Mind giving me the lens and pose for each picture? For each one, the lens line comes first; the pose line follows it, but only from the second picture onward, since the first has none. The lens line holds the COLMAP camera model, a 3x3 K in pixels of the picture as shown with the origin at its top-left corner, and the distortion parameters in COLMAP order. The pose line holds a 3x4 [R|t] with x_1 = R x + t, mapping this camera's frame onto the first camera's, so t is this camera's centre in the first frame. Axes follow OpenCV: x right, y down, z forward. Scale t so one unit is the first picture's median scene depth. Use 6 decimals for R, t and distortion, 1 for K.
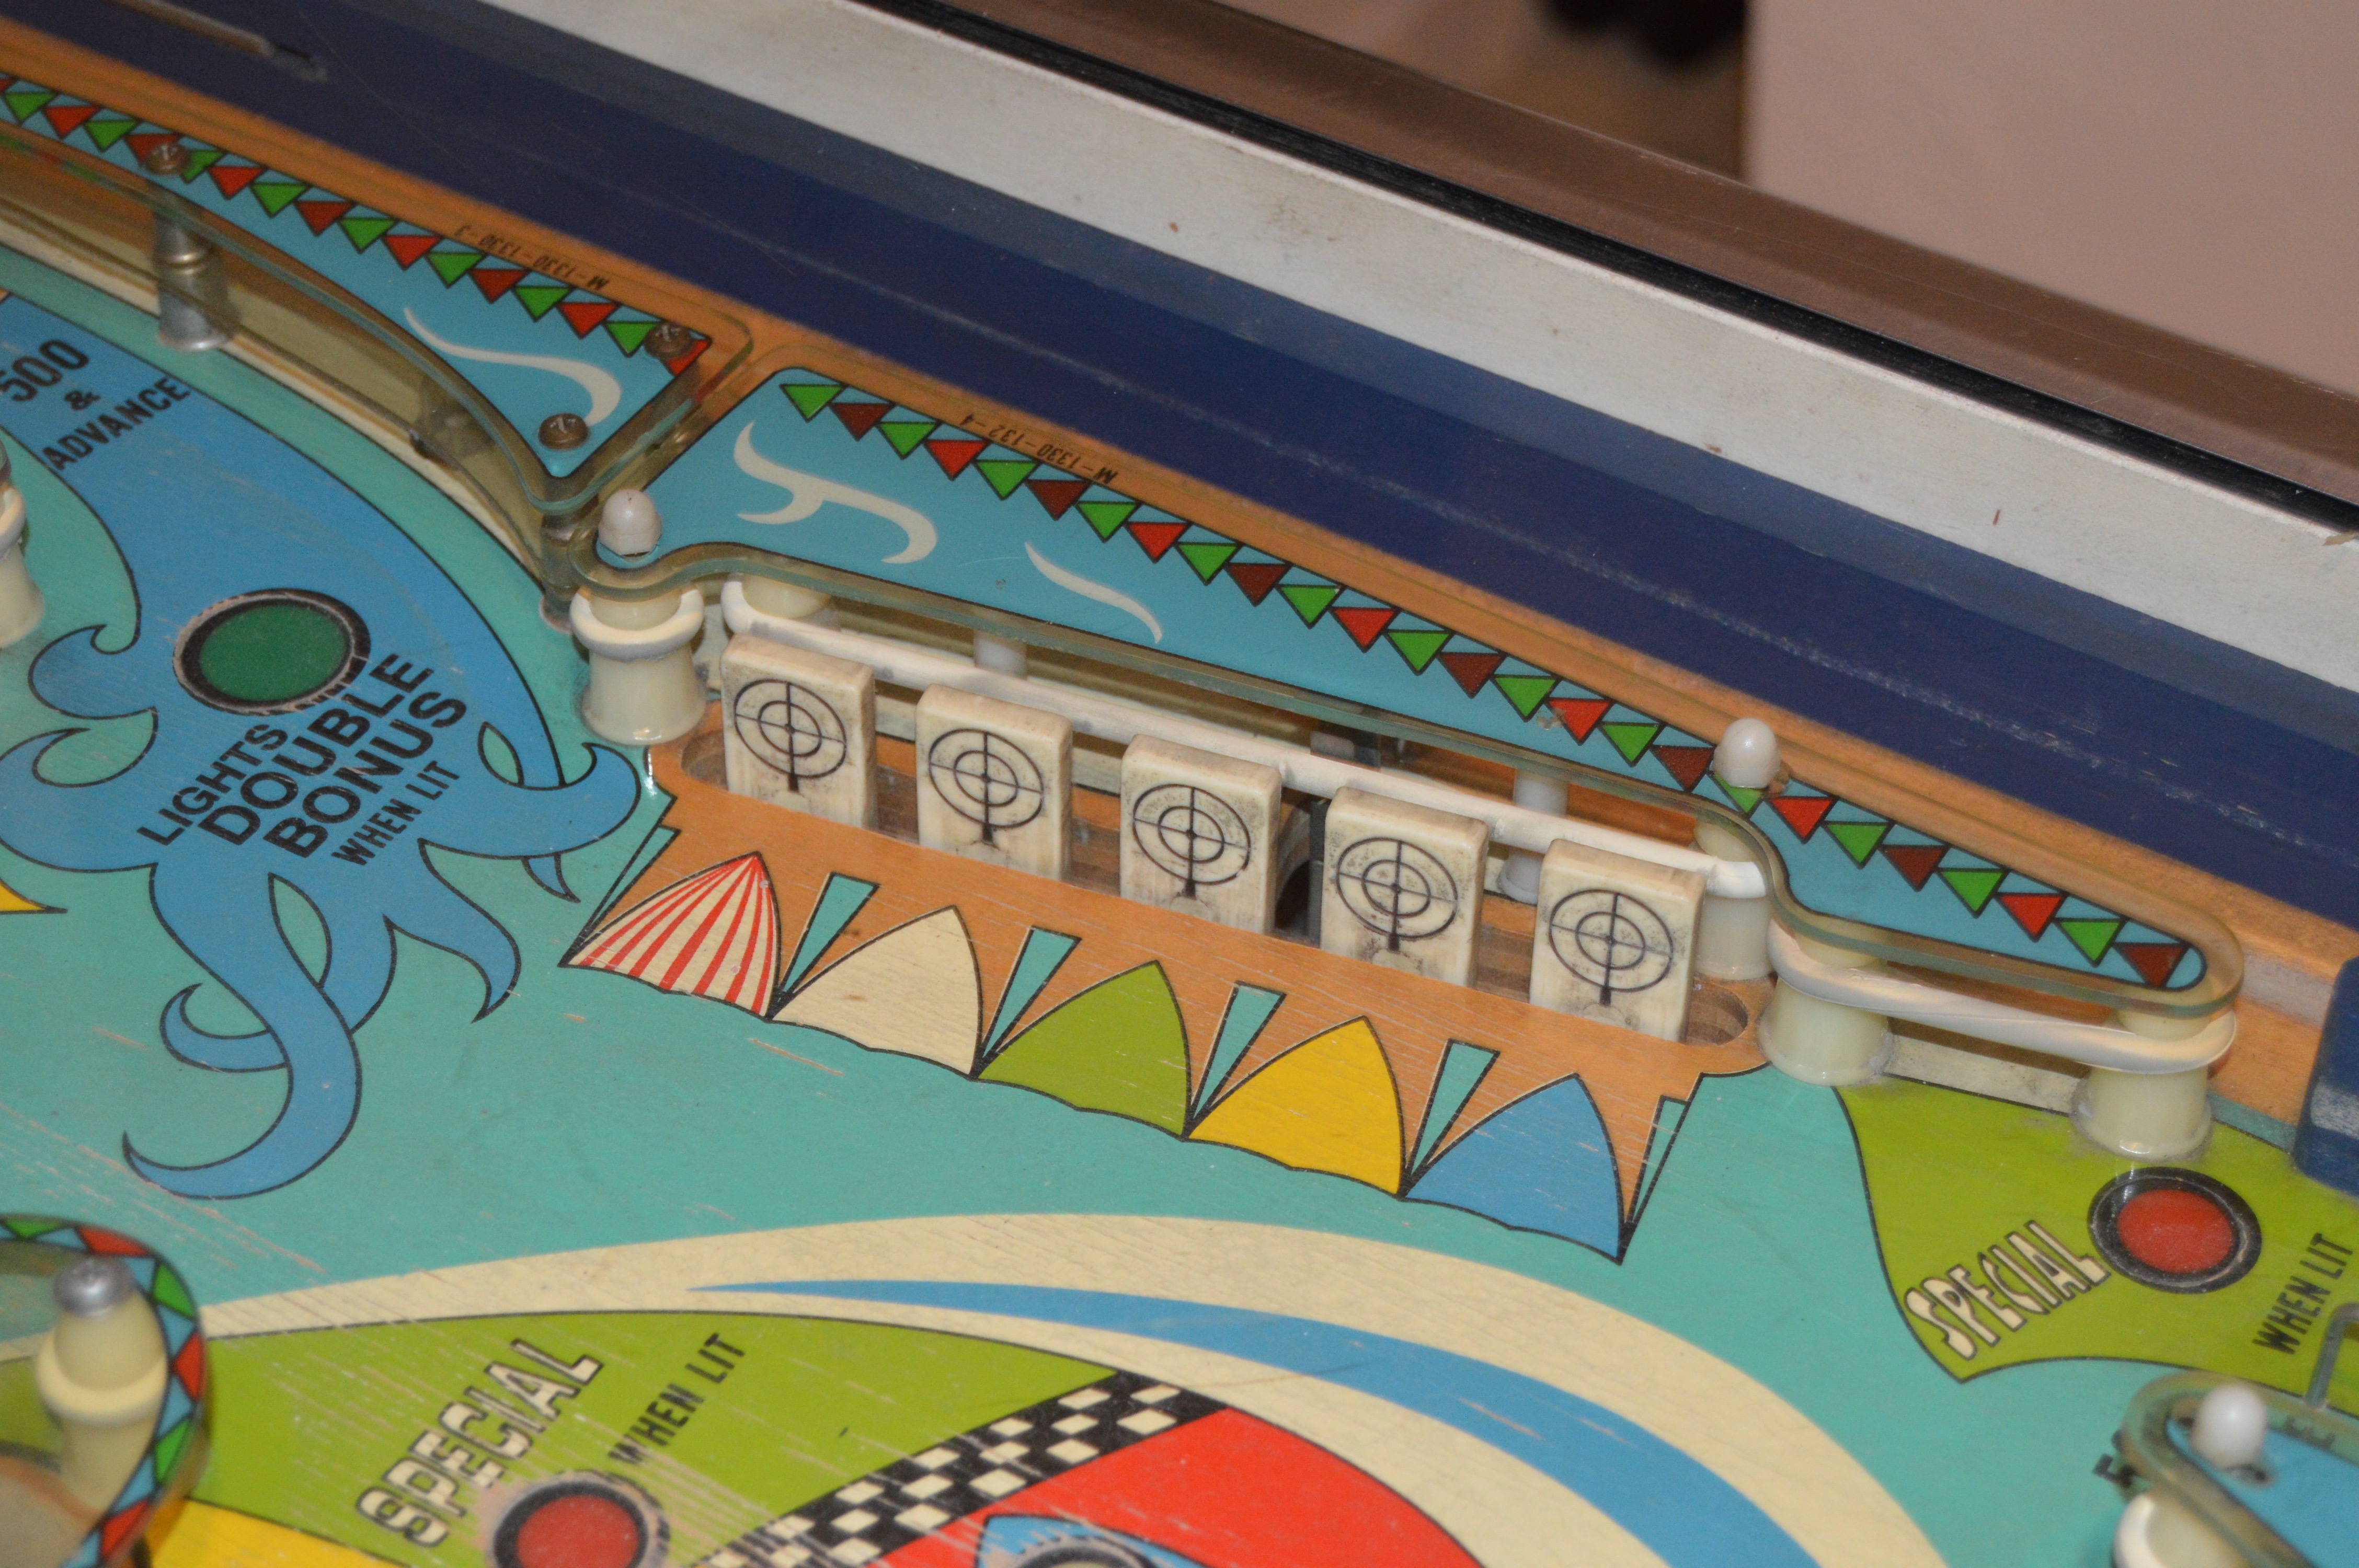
lens RADIAL K [[4811.9, 0, 1189.5], [0, 4811.9, 781.9], [0, 0, 1]] dist [-0.041359, 0.000000]
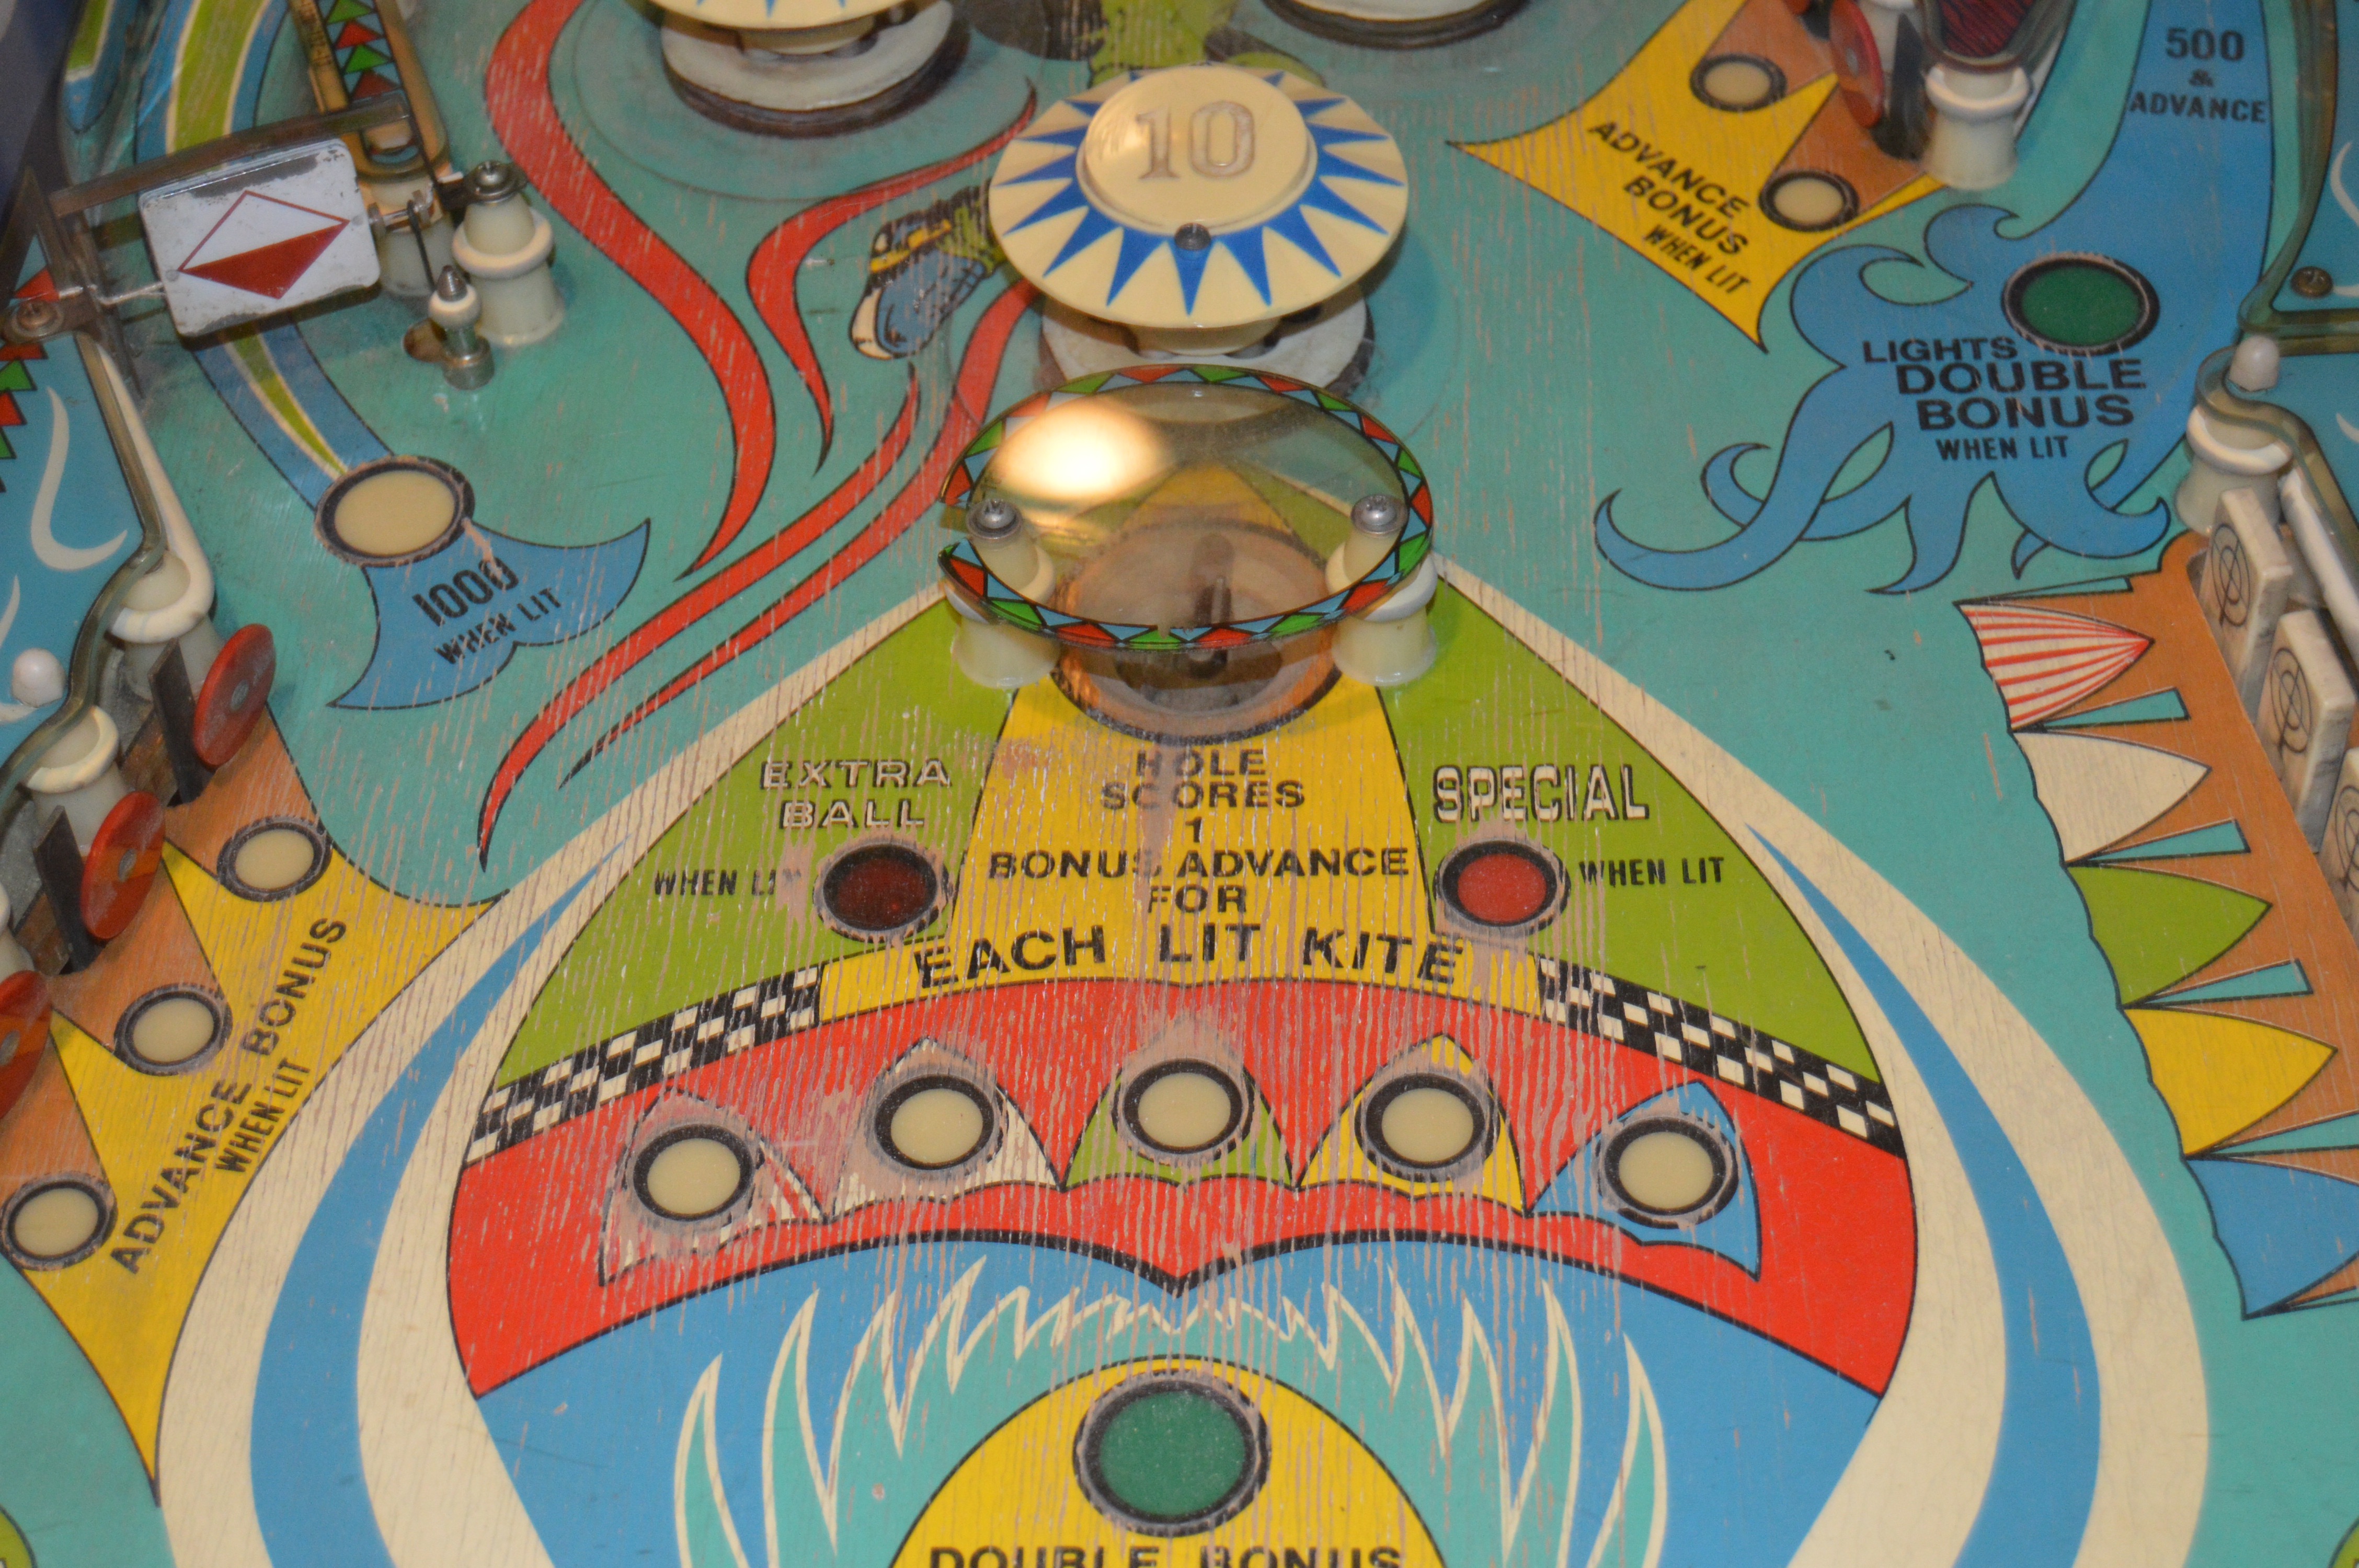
lens RADIAL K [[4143.7, 0, 1171.2], [0, 4143.7, 782.6], [0, 0, 1]] dist [-0.046276, 0.000000]
pose [[0.495411, 0.620555, -0.607848, 0.464153], [-0.531441, 0.770040, 0.353001, -0.202971], [0.687124, 0.148155, 0.711274, 0.096620]]
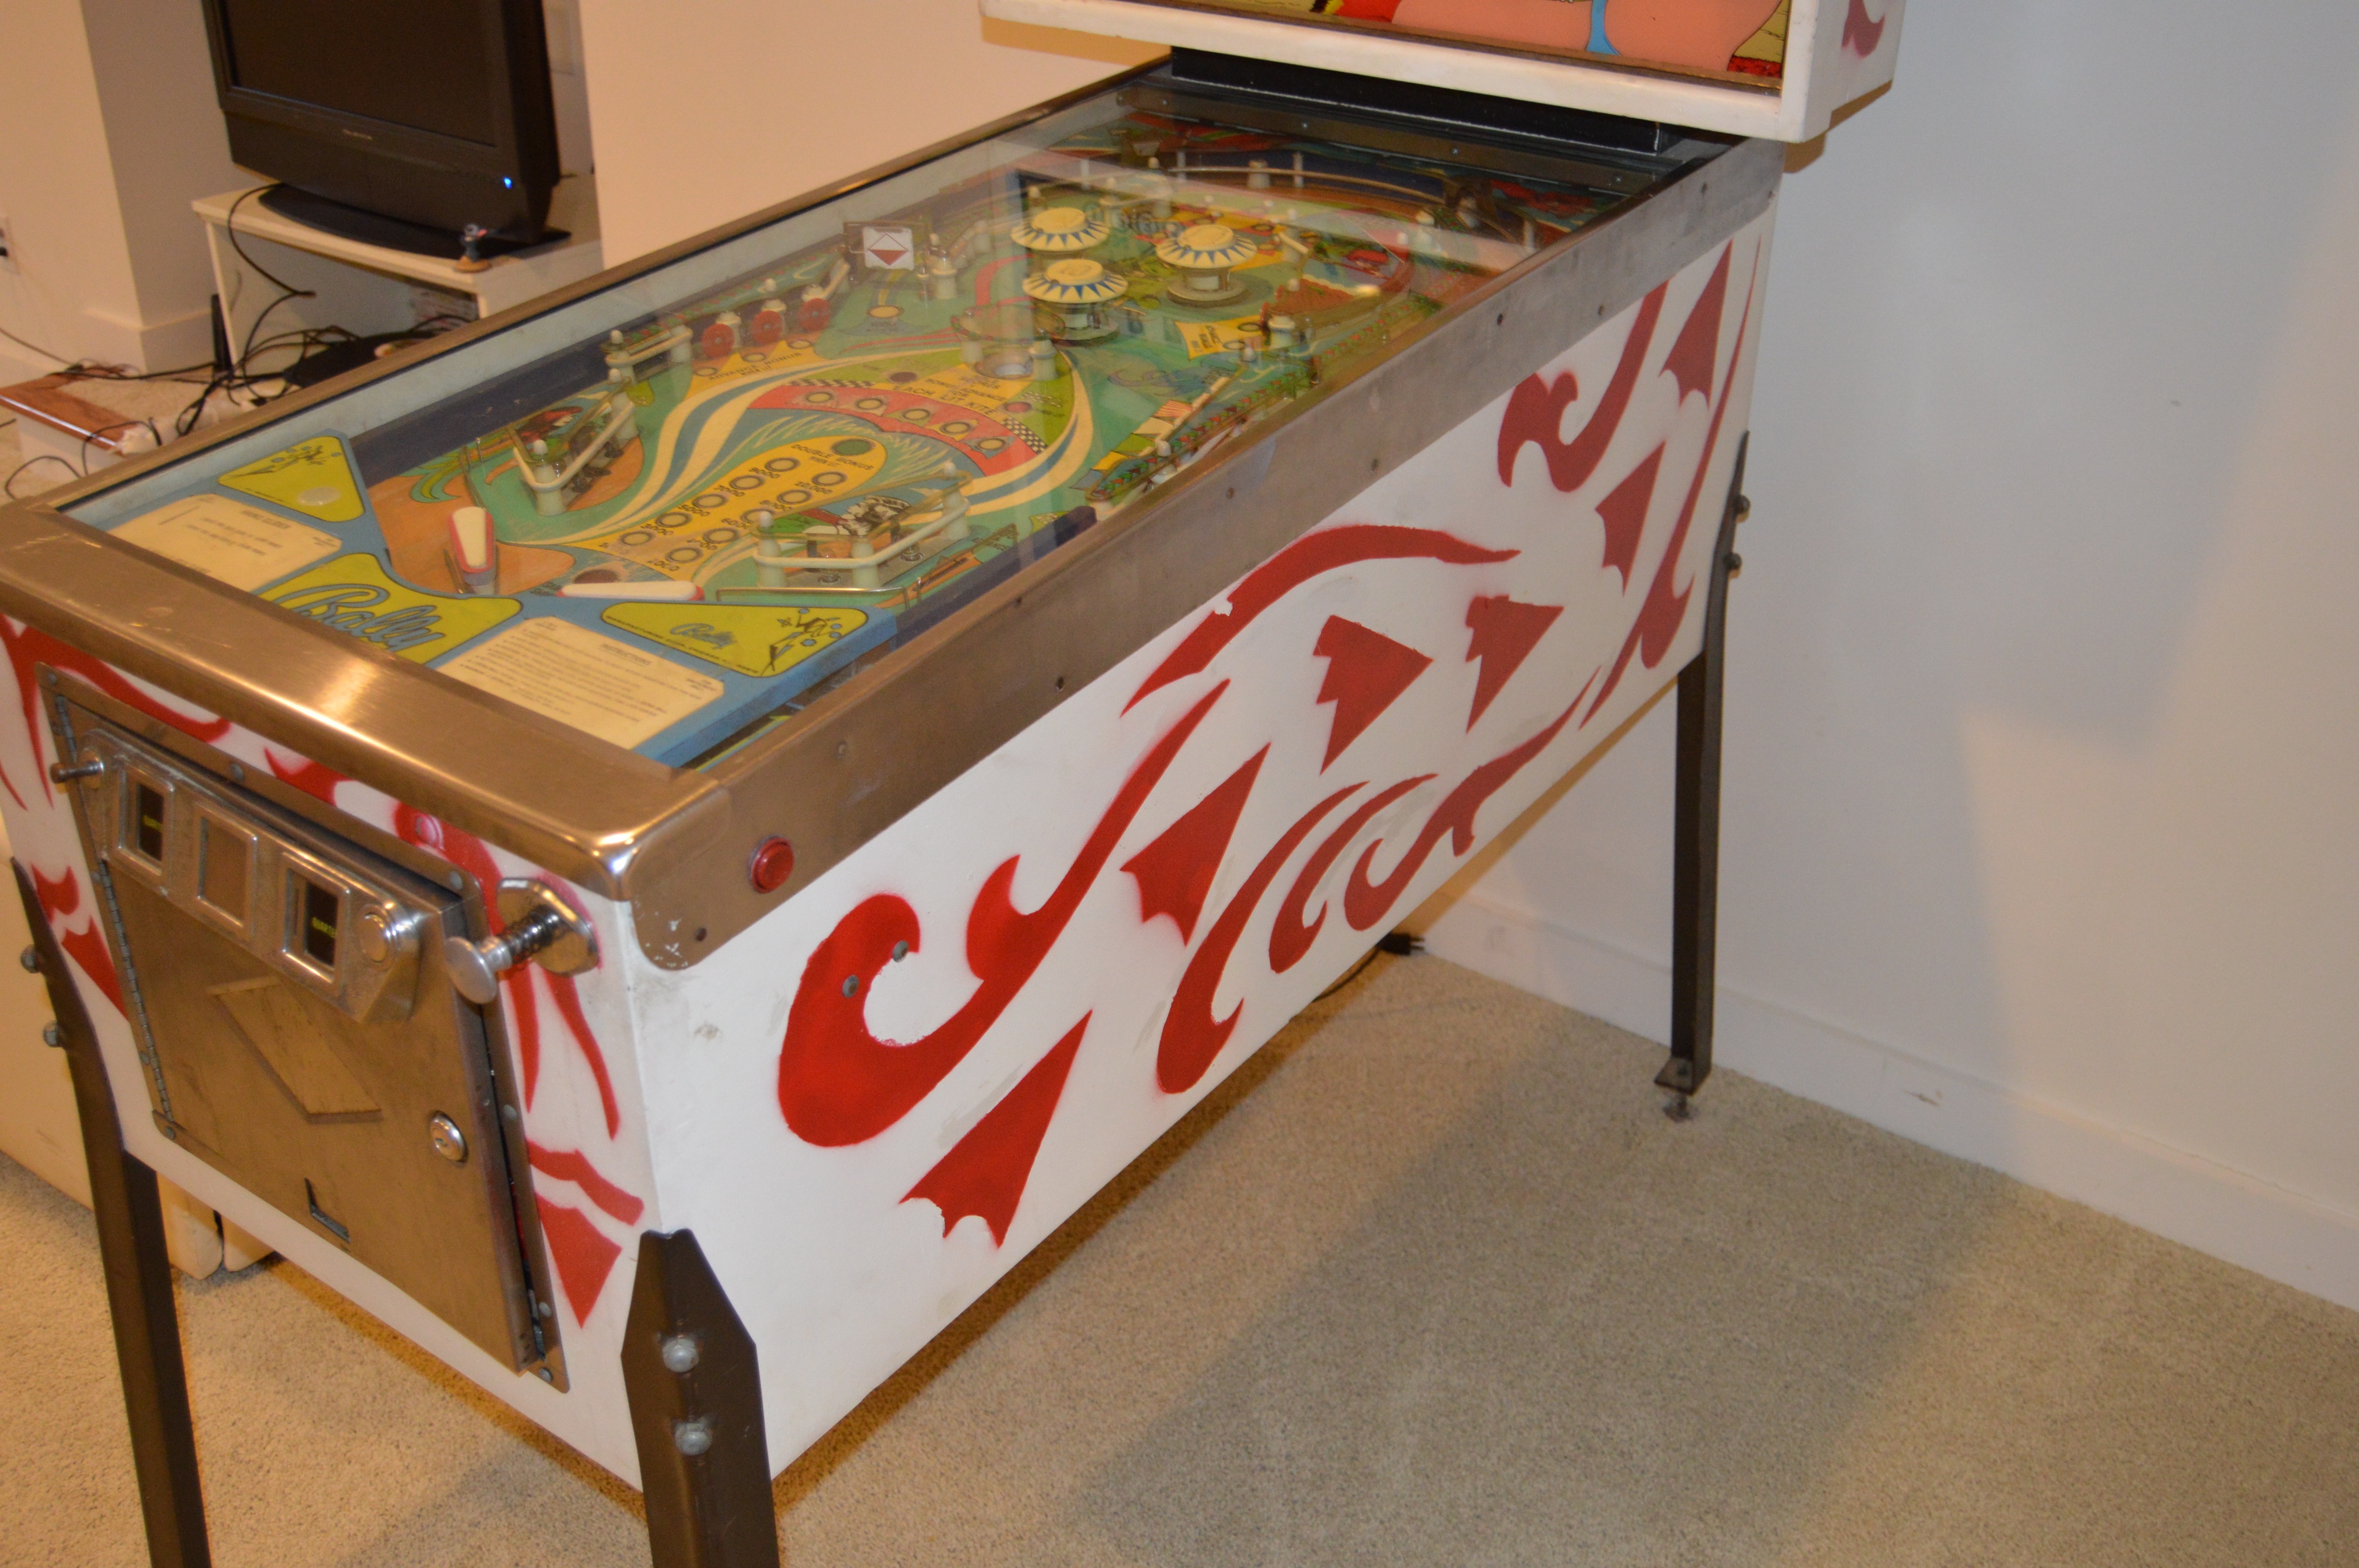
lens RADIAL K [[2223.1, 0, 1174.8], [0, 2223.1, 778.4], [0, 0, 1]] dist [-0.071694, 0.000000]
pose [[-0.065955, 0.514062, -0.855214, 2.043231], [-0.640454, 0.635424, 0.431341, -0.711147], [0.765159, 0.576174, 0.287324, 0.588224]]
